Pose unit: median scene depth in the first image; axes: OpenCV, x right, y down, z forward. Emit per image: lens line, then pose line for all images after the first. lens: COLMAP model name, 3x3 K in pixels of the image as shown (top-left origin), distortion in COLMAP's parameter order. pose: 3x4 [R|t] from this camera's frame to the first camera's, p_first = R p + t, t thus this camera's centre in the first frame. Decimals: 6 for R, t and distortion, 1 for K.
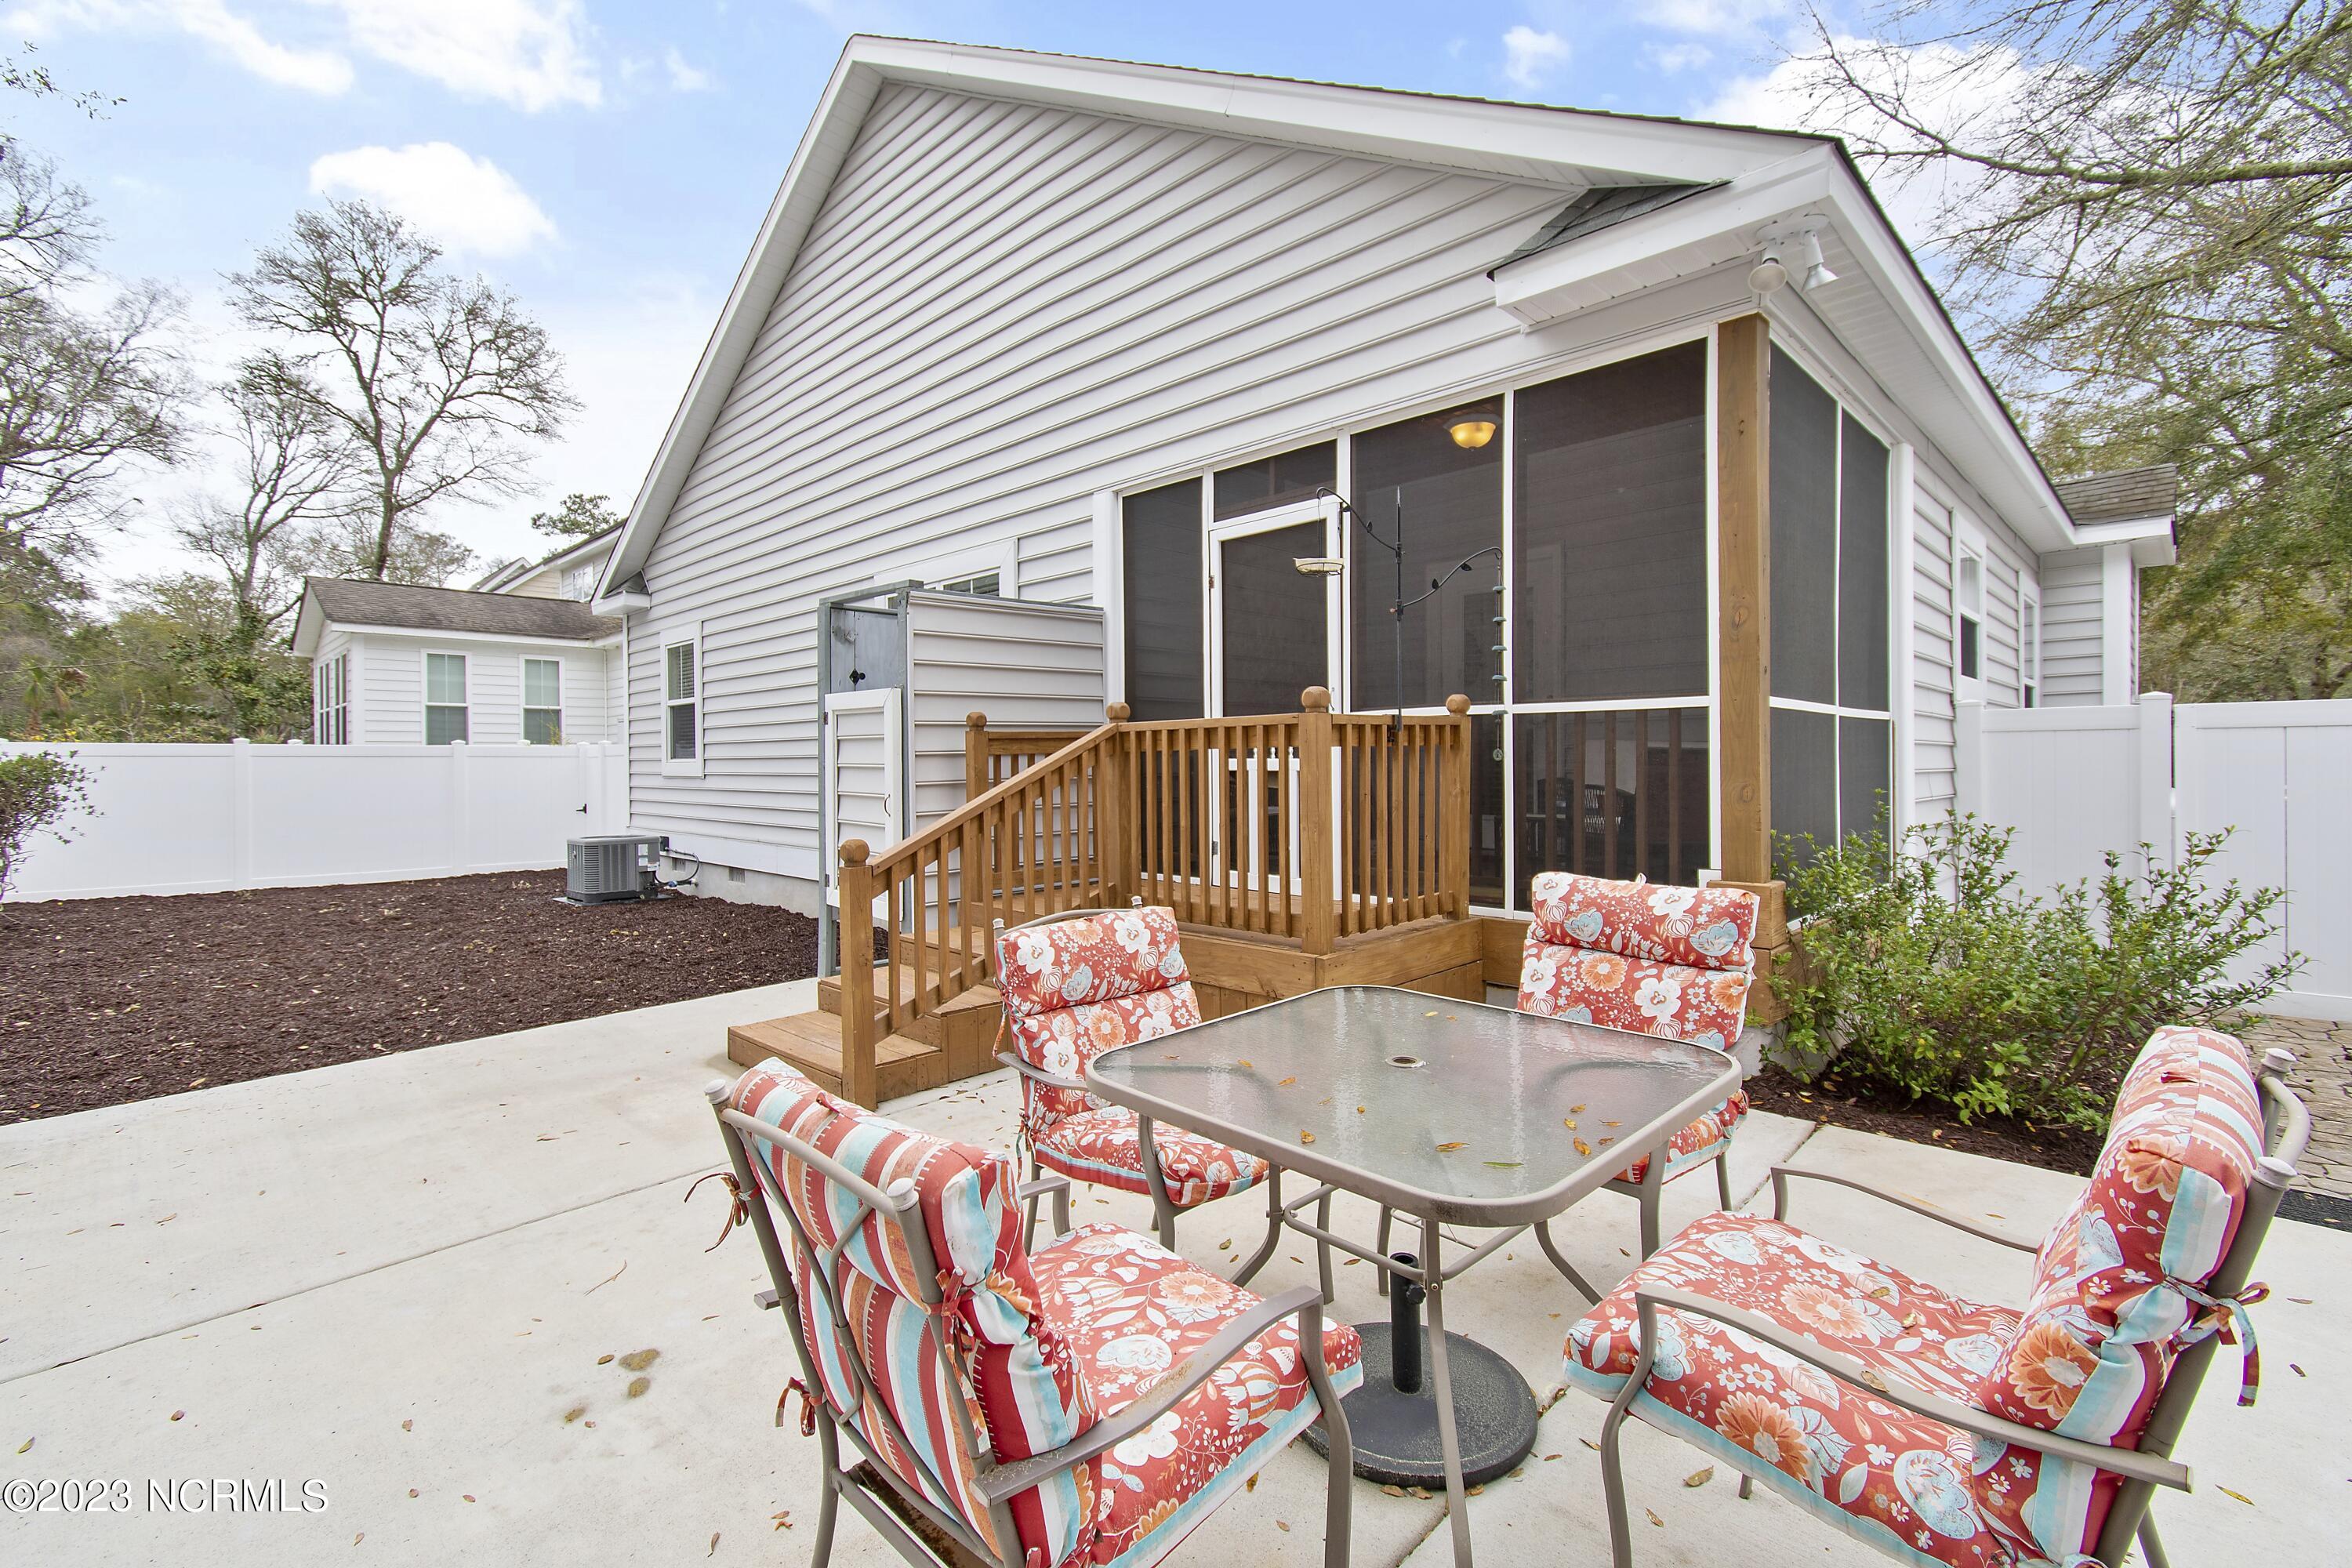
lens RADIAL K [[1039.8, 0, 1177.6], [0, 1039.8, 771.7], [0, 0, 1]] dist [0.007911, -0.006262]
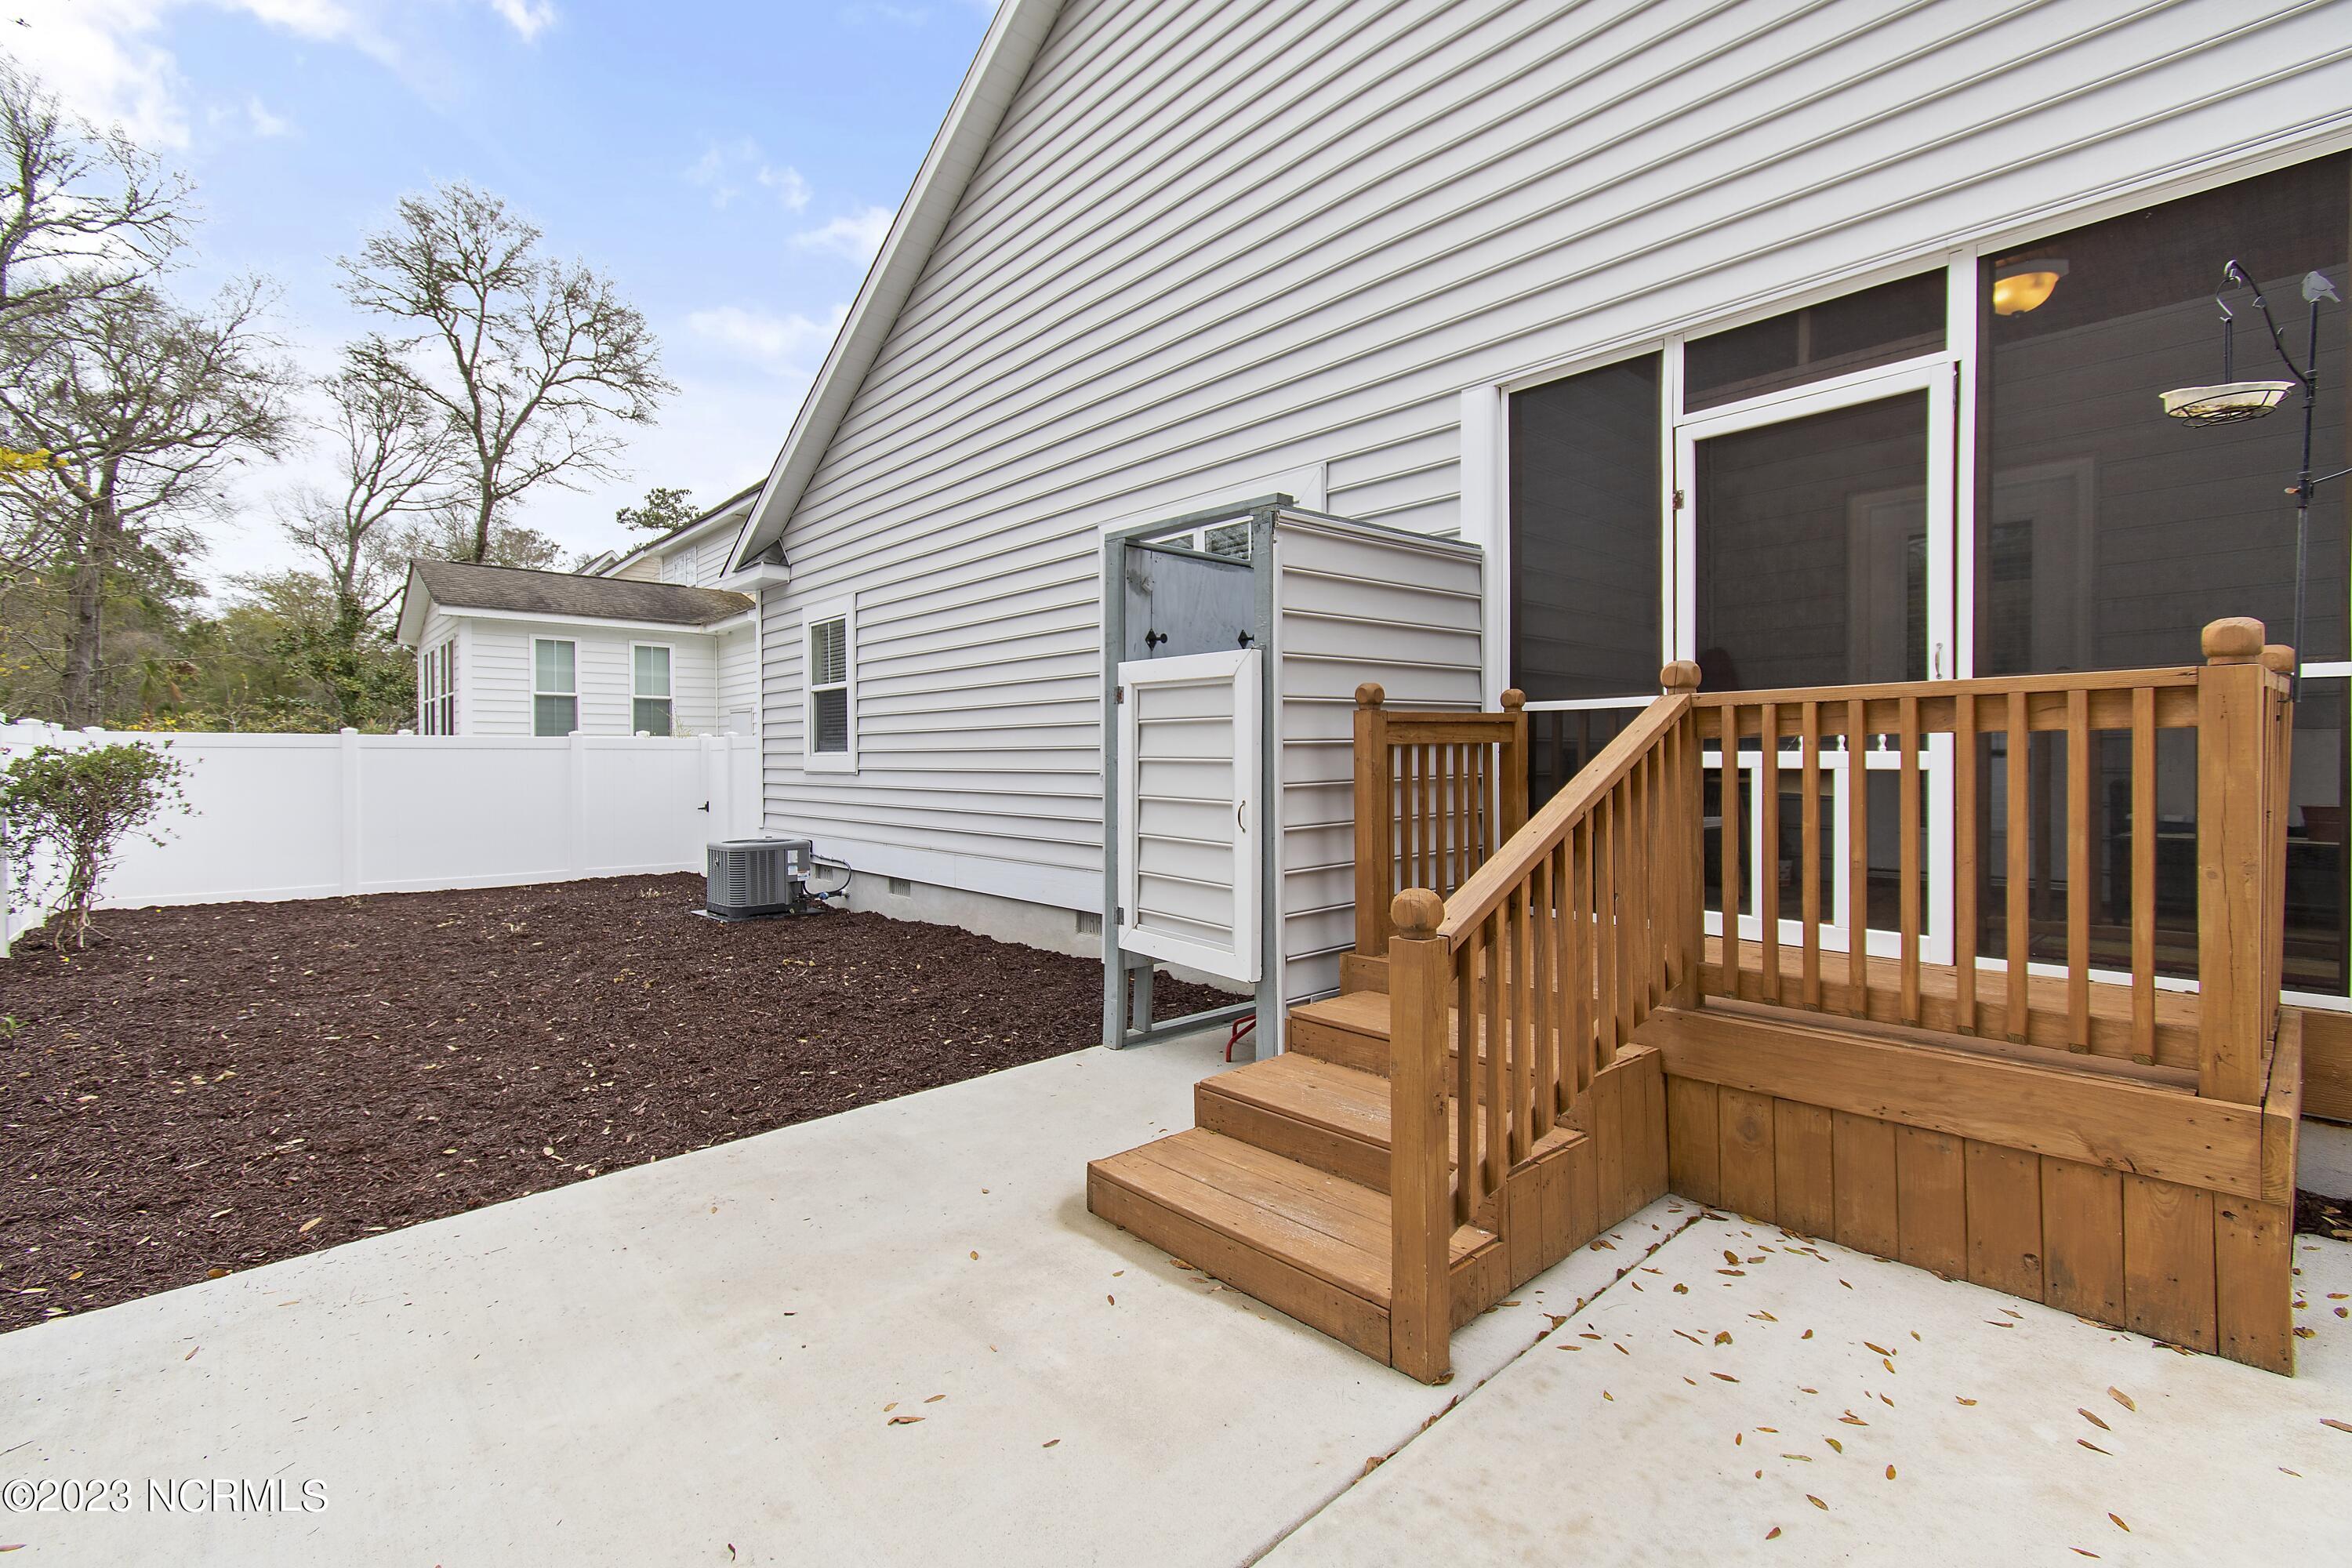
lens RADIAL K [[1039.8, 0, 1171.2], [0, 1039.8, 766.0], [0, 0, 1]] dist [0.007911, -0.006262]
pose [[0.998276, 0.002719, -0.058628, -0.206601], [-0.002772, 0.999996, -0.000826, -0.000785], [0.058625, 0.000987, 0.998280, 0.214253]]
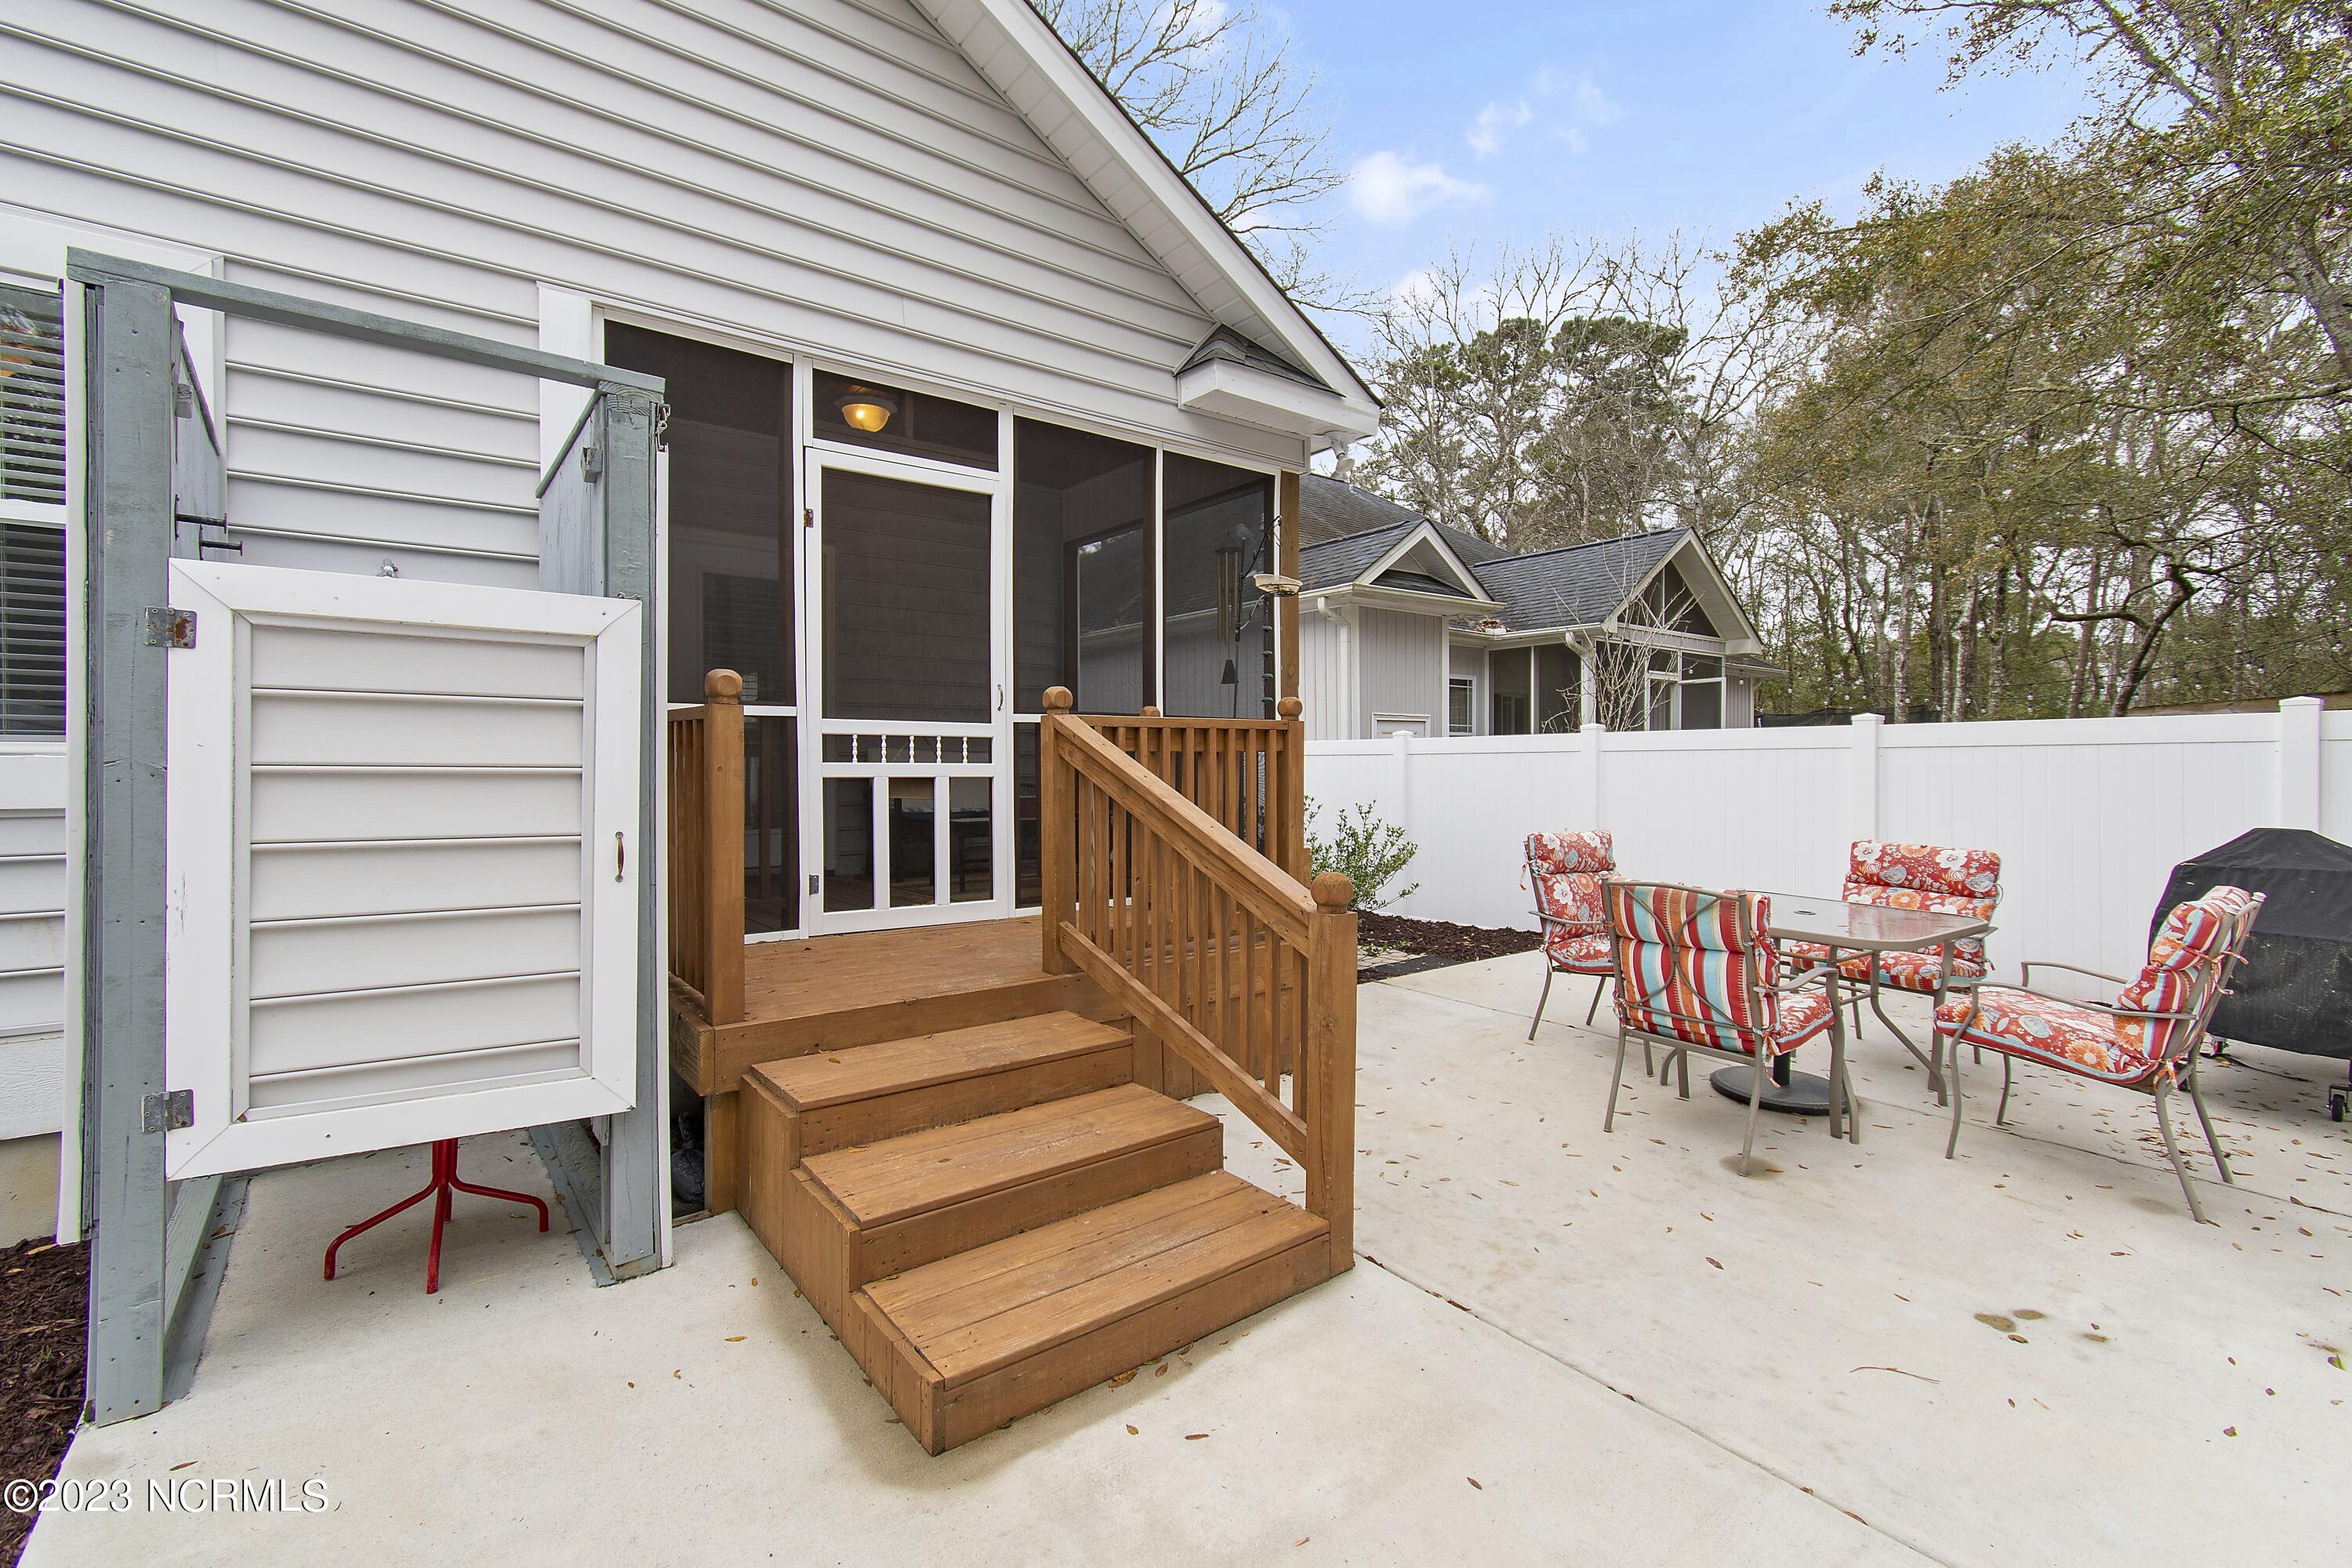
lens RADIAL K [[1039.8, 0, 1159.5], [0, 1039.8, 782.6], [0, 0, 1]] dist [0.007911, -0.006262]
pose [[0.130216, -0.007762, 0.991455, -0.505730], [0.009413, 0.999934, 0.006592, -0.000537], [-0.991441, 0.008474, 0.130280, 0.513781]]
